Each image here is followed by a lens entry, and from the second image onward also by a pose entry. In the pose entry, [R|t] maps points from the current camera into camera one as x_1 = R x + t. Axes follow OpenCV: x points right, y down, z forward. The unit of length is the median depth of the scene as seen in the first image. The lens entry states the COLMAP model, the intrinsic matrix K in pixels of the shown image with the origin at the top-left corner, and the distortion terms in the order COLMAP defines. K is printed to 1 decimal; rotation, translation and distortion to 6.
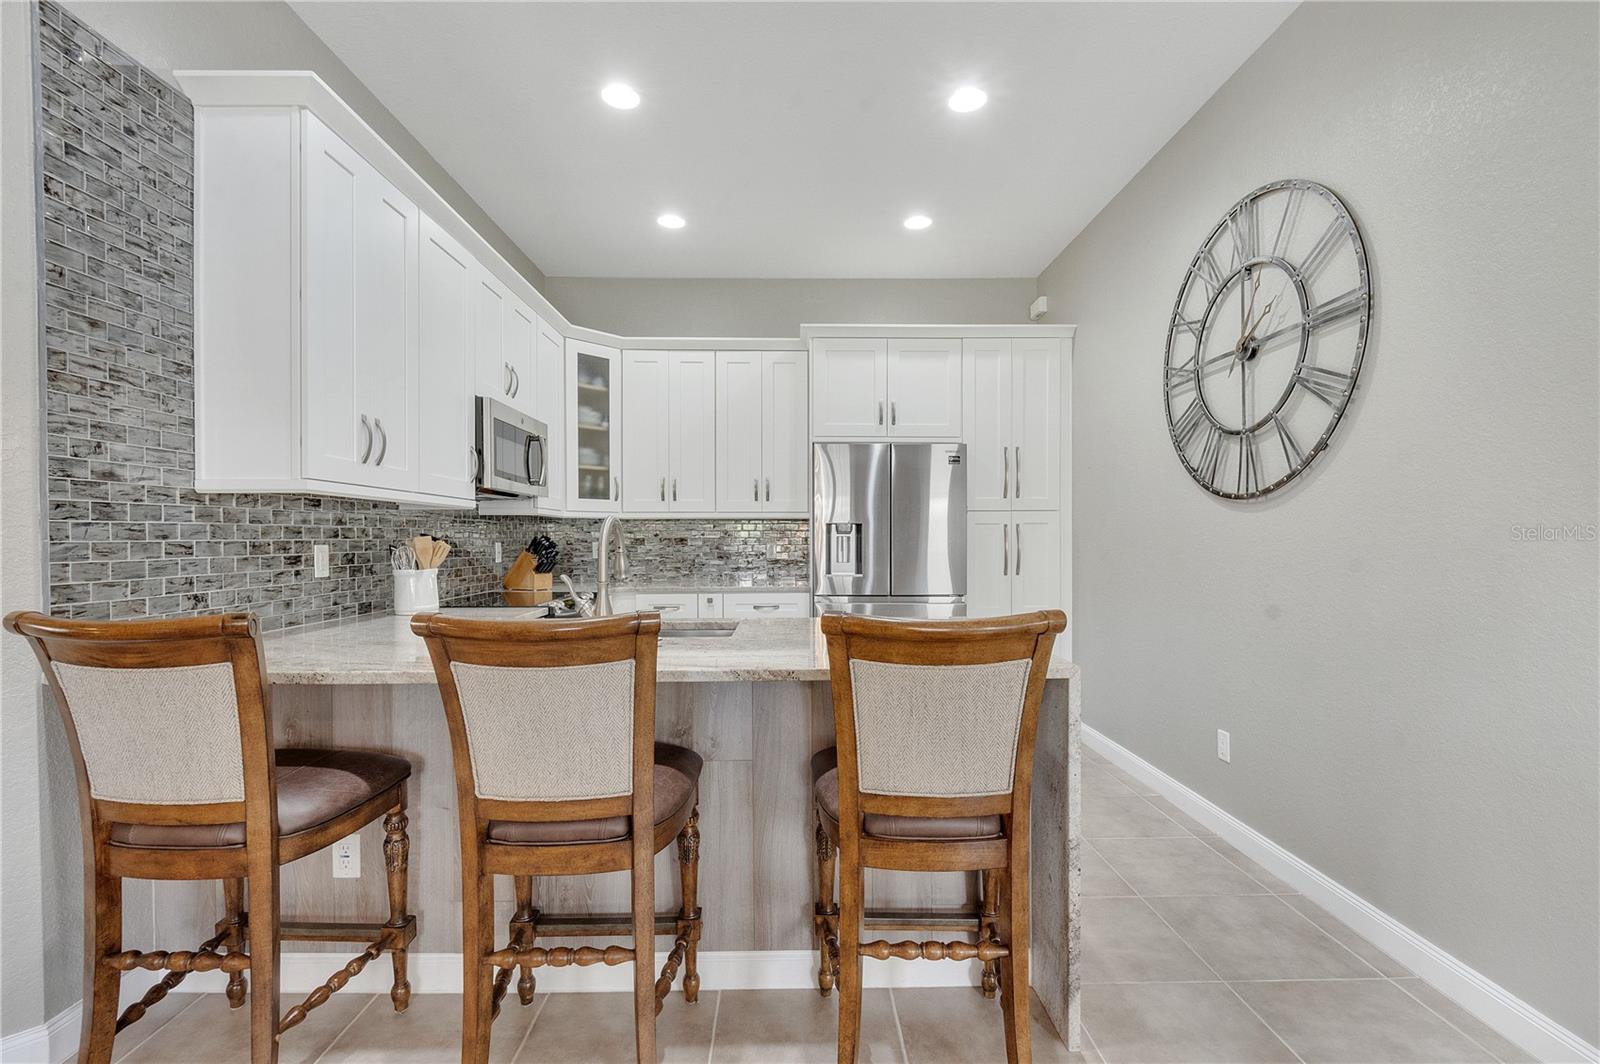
lens RADIAL K [[704.3, 0, 797.1], [0, 704.3, 538.0], [0, 0, 1]] dist [-0.000450, -0.000292]
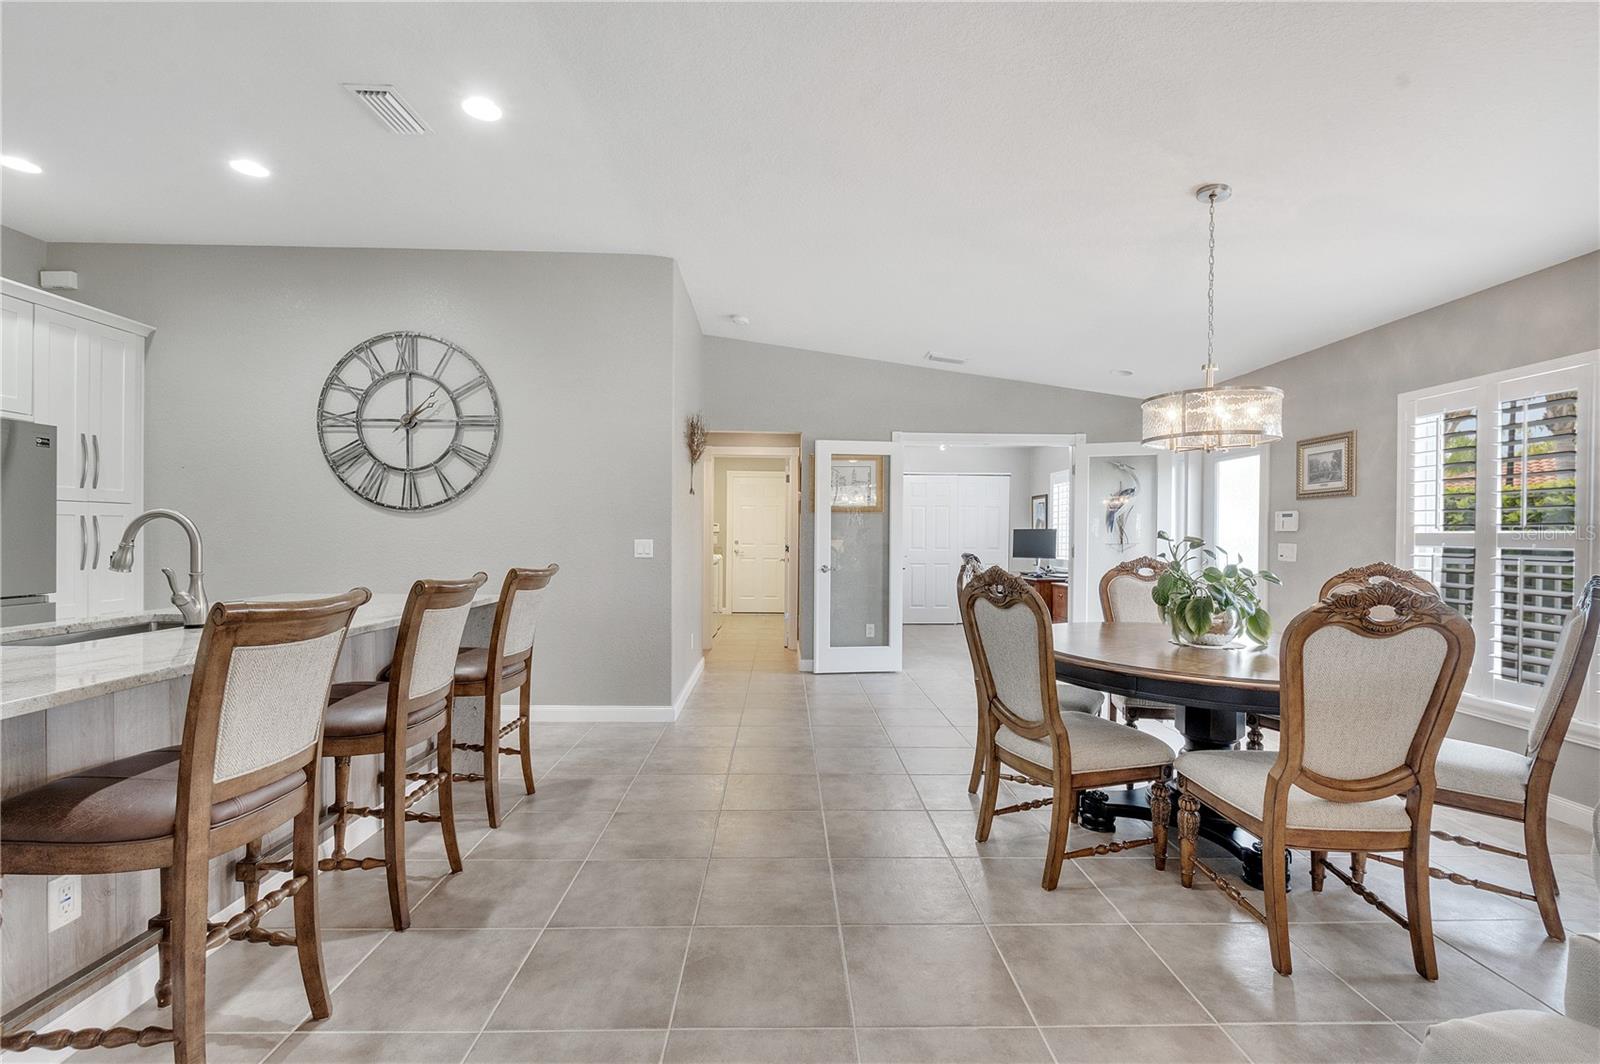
lens RADIAL K [[704.3, 0, 797.1], [0, 704.3, 538.0], [0, 0, 1]] dist [-0.000450, -0.000292]
pose [[0.000873, -0.005913, 0.999982, -1.062494], [-0.009352, 0.999939, 0.005920, -0.007231], [-0.999956, -0.009357, 0.000818, 0.064281]]
